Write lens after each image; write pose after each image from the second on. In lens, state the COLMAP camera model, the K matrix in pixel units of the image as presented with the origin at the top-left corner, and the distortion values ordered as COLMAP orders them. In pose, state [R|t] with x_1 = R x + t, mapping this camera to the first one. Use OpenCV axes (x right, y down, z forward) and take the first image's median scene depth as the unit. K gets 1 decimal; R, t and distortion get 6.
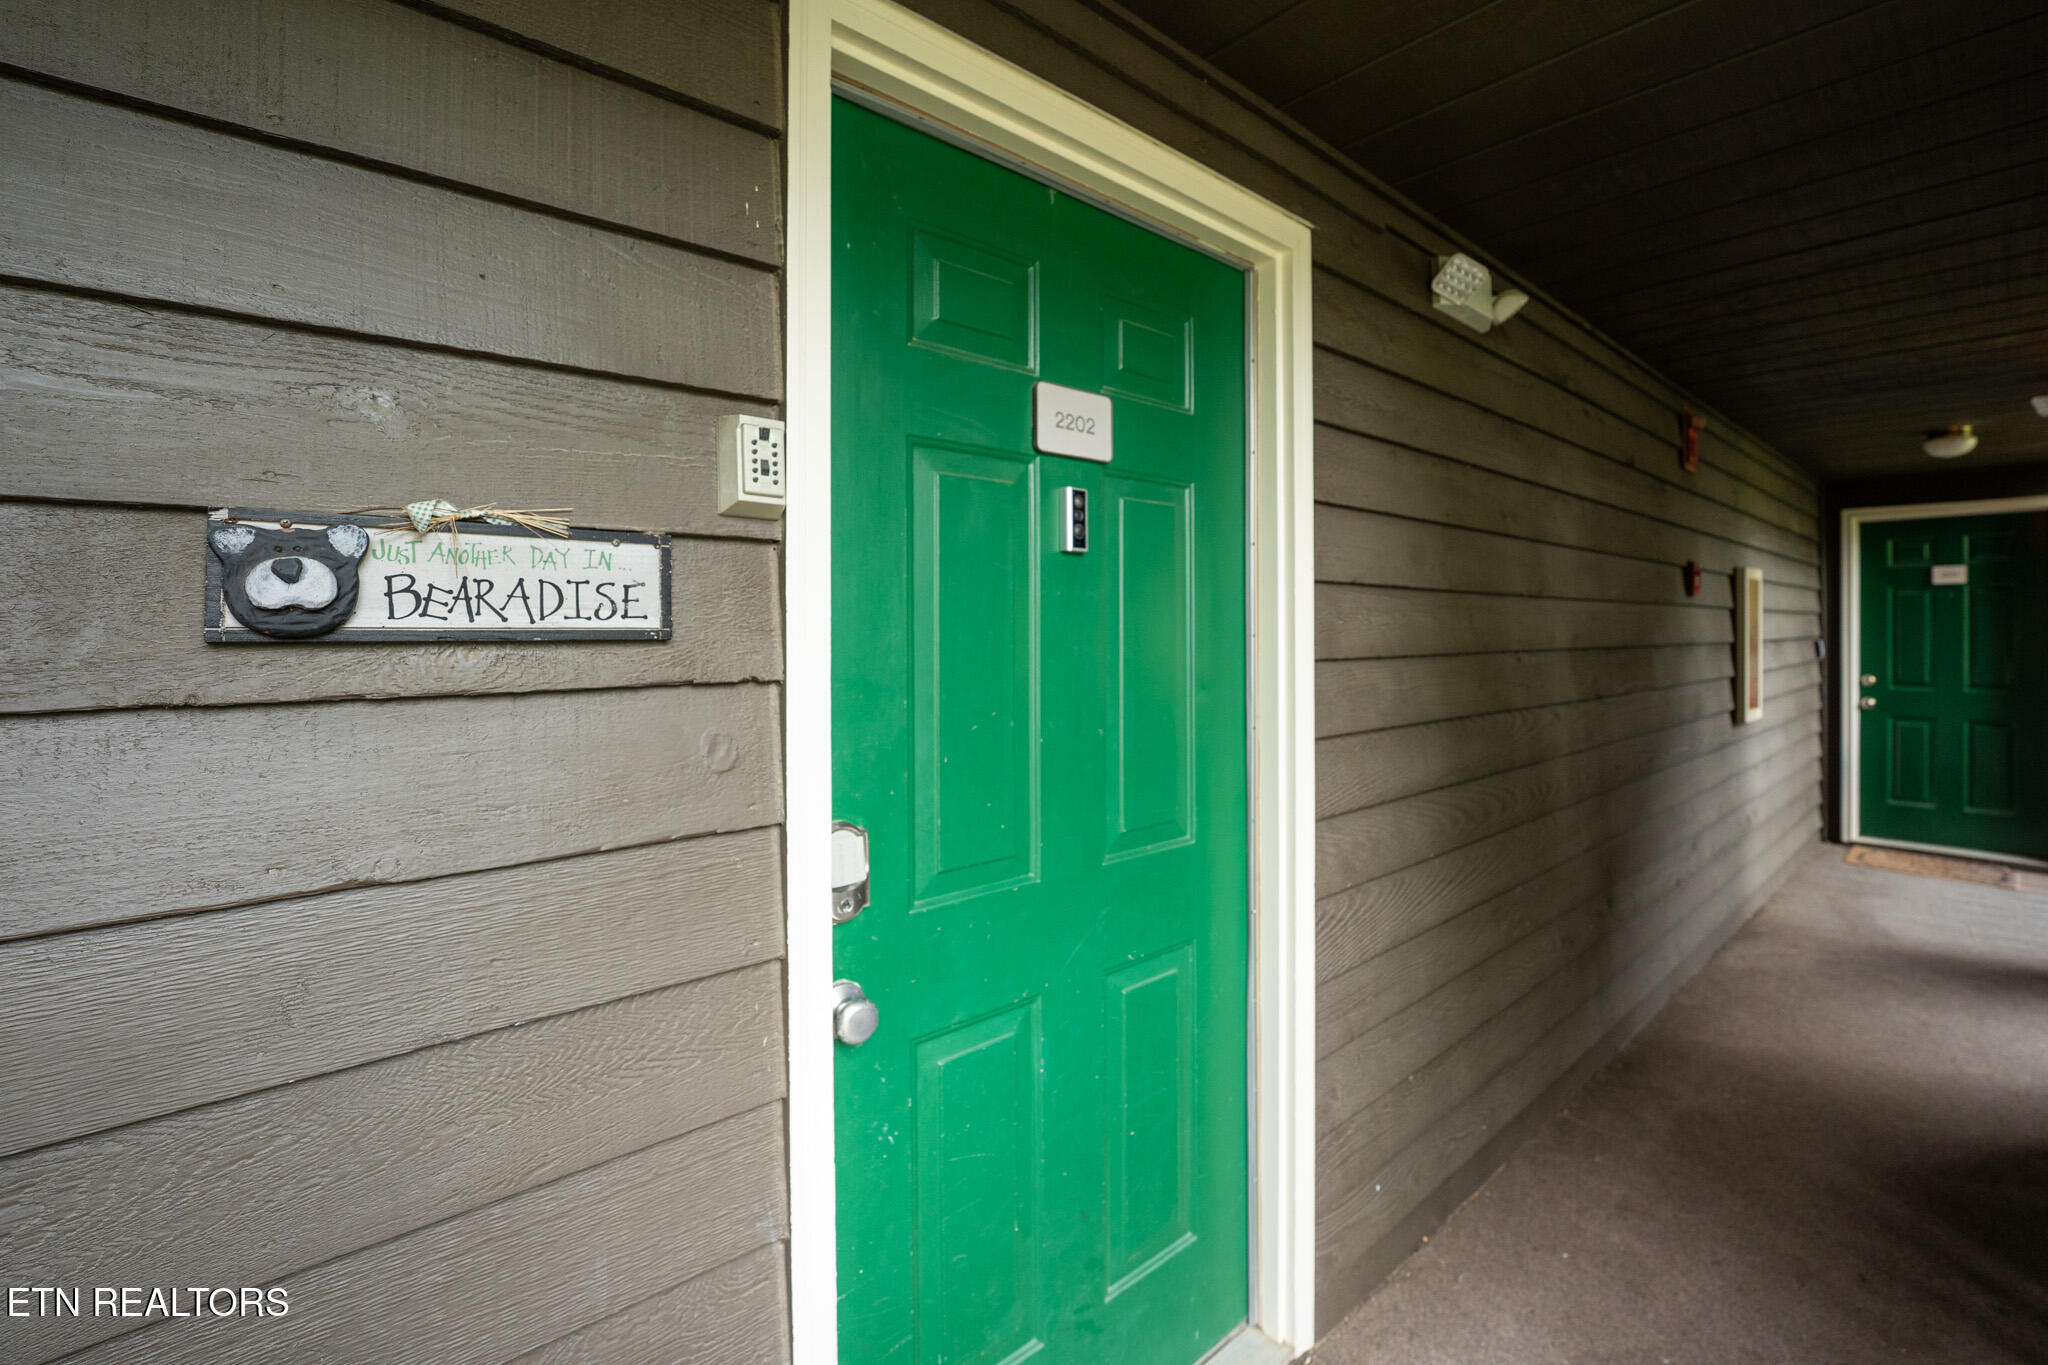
lens RADIAL K [[838.6, 0, 1040.2], [0, 838.6, 635.9], [0, 0, 1]] dist [-0.026778, -0.000187]
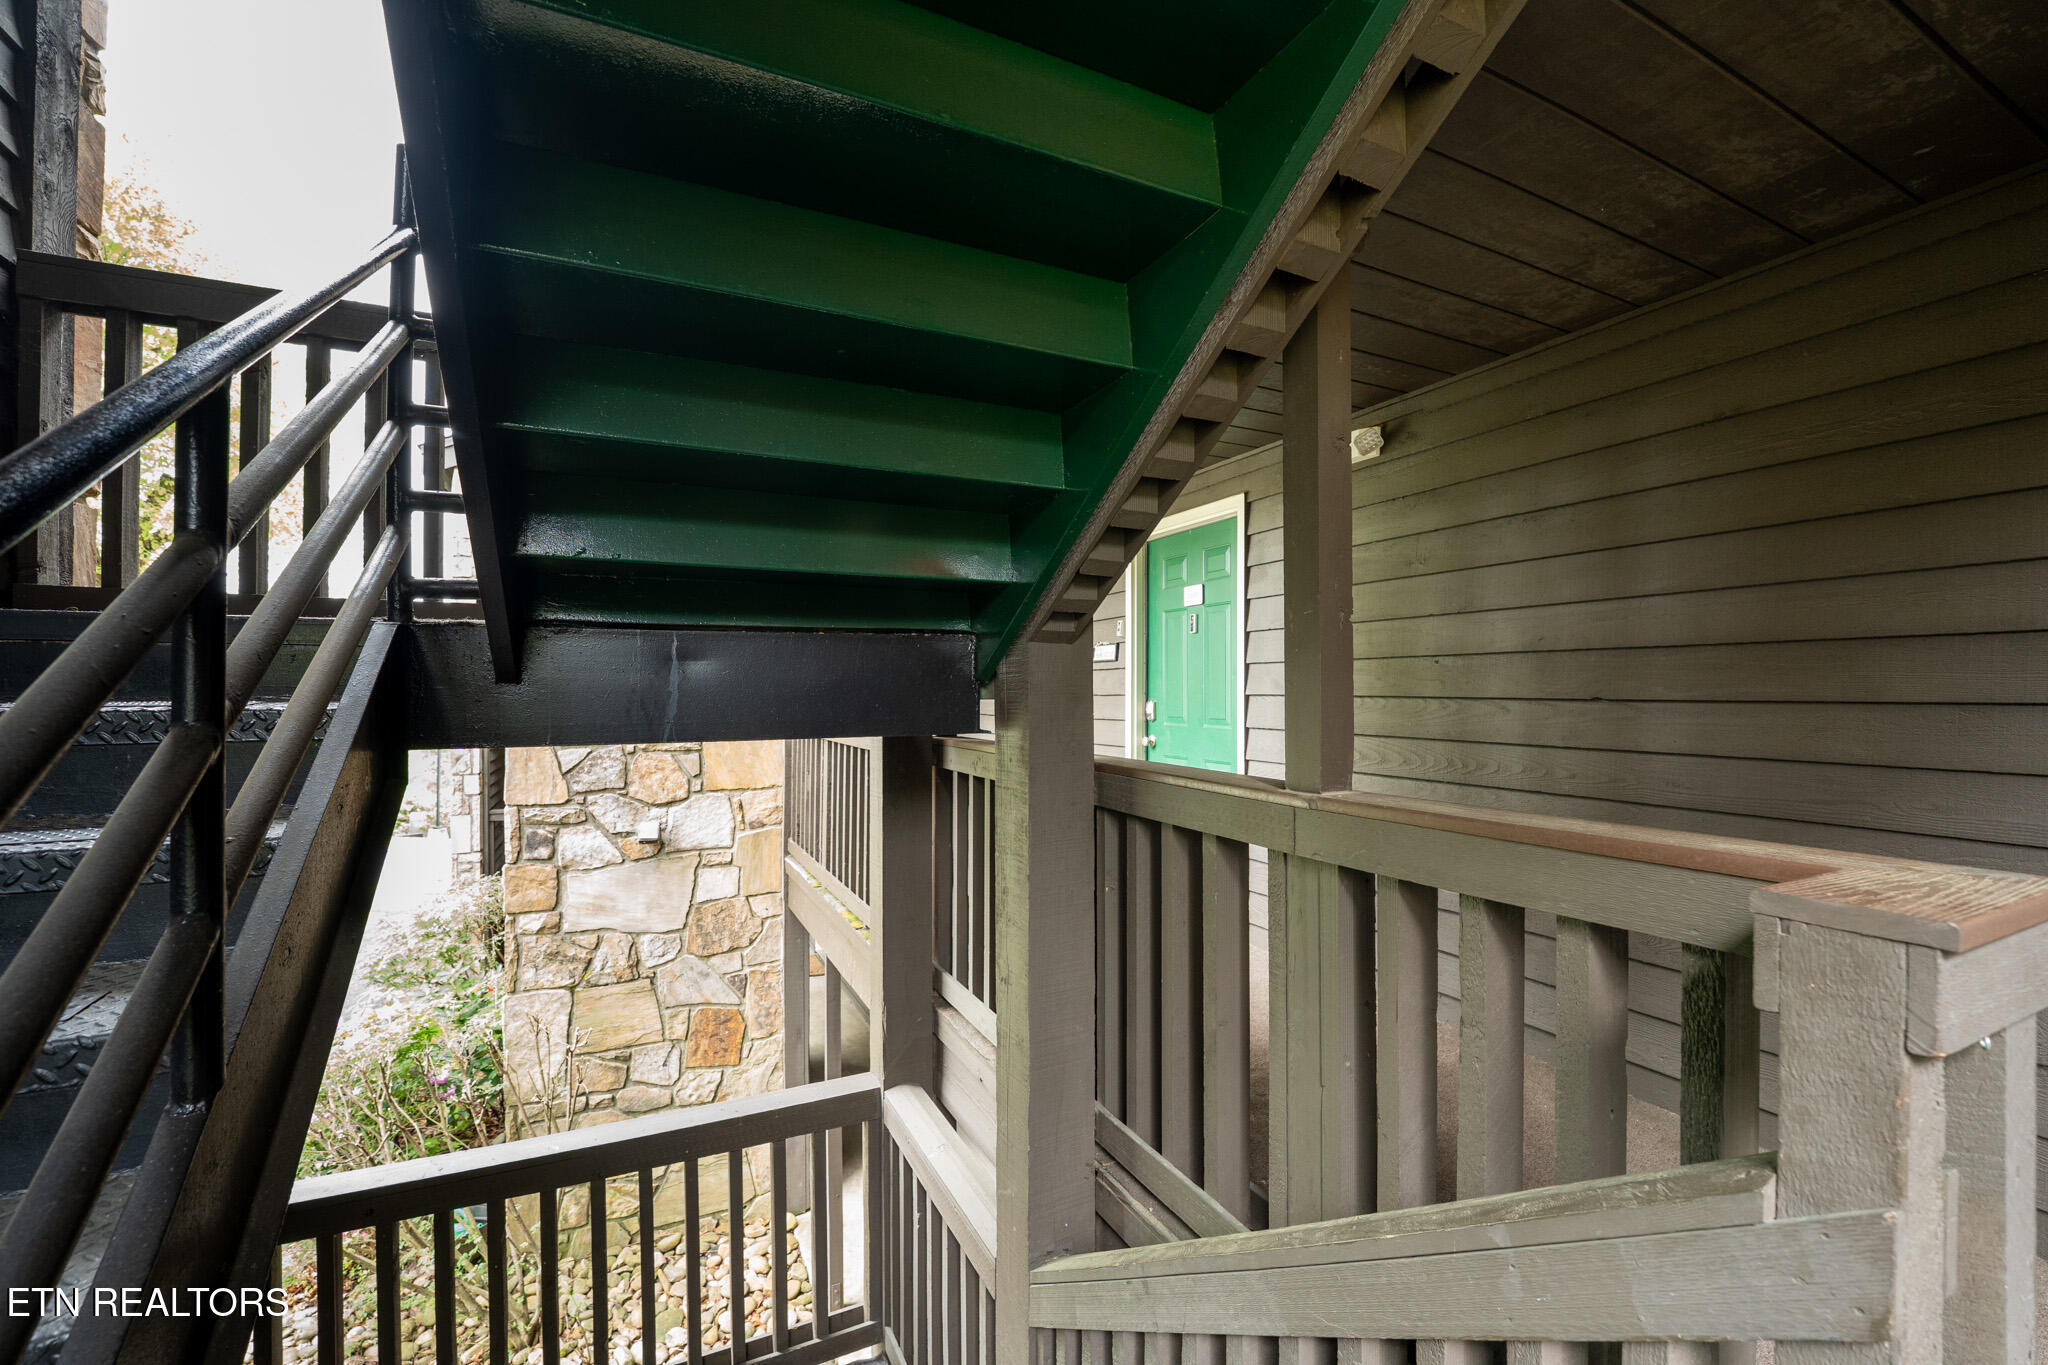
lens RADIAL K [[838.6, 0, 1026.5], [0, 838.6, 680.1], [0, 0, 1]] dist [-0.026778, -0.000187]
pose [[-0.239622, -0.002508, -0.970863, 3.704341], [-0.005209, 0.999986, -0.001298, 0.100505], [0.970852, 0.004746, -0.239632, 1.243360]]
